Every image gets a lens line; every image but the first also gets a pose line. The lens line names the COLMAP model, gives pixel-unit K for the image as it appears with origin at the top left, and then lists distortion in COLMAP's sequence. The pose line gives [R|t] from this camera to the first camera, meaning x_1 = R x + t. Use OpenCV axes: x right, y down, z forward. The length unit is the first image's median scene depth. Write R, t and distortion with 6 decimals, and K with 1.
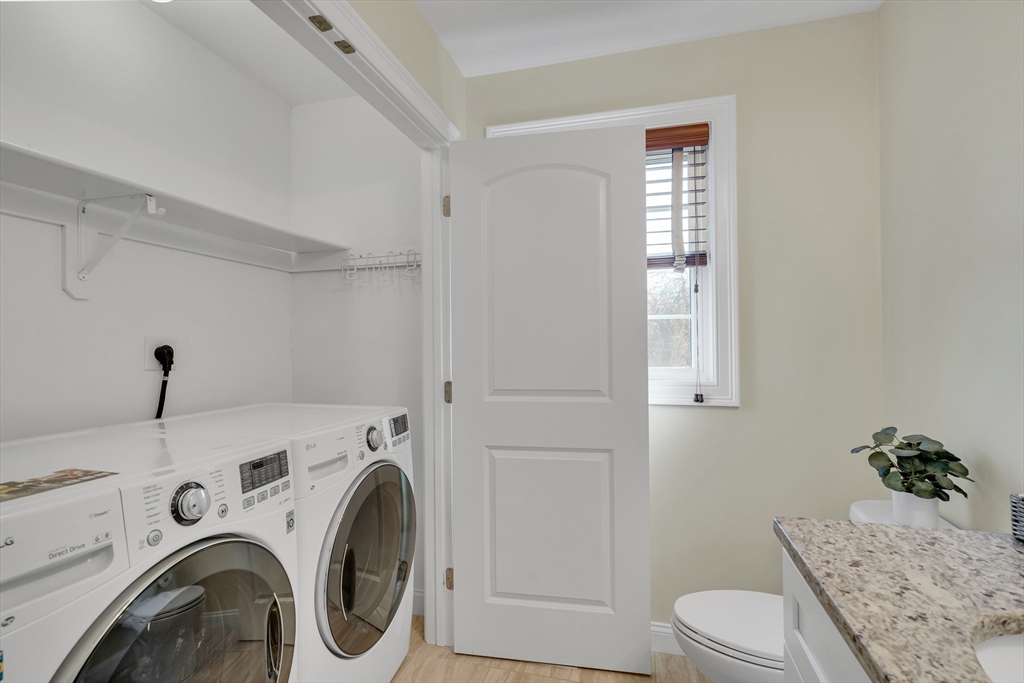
lens RADIAL K [[507.1, 0, 512.2], [0, 507.1, 346.7], [0, 0, 1]] dist [0.003648, 0.002235]
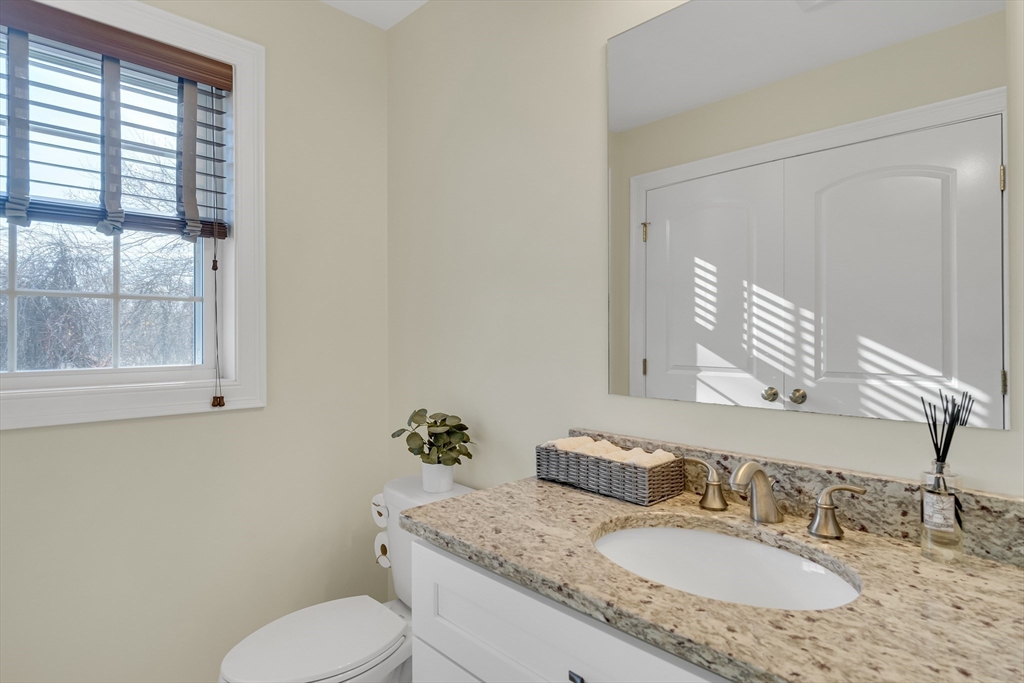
lens RADIAL K [[549.6, 0, 512.0], [0, 549.6, 341.5], [0, 0, 1]] dist [0.001827, 0.001030]
pose [[0.492390, -0.002265, 0.870372, -0.244145], [-0.003866, 0.999981, 0.004789, -0.000123], [-0.870366, -0.005723, 0.492372, 0.242283]]
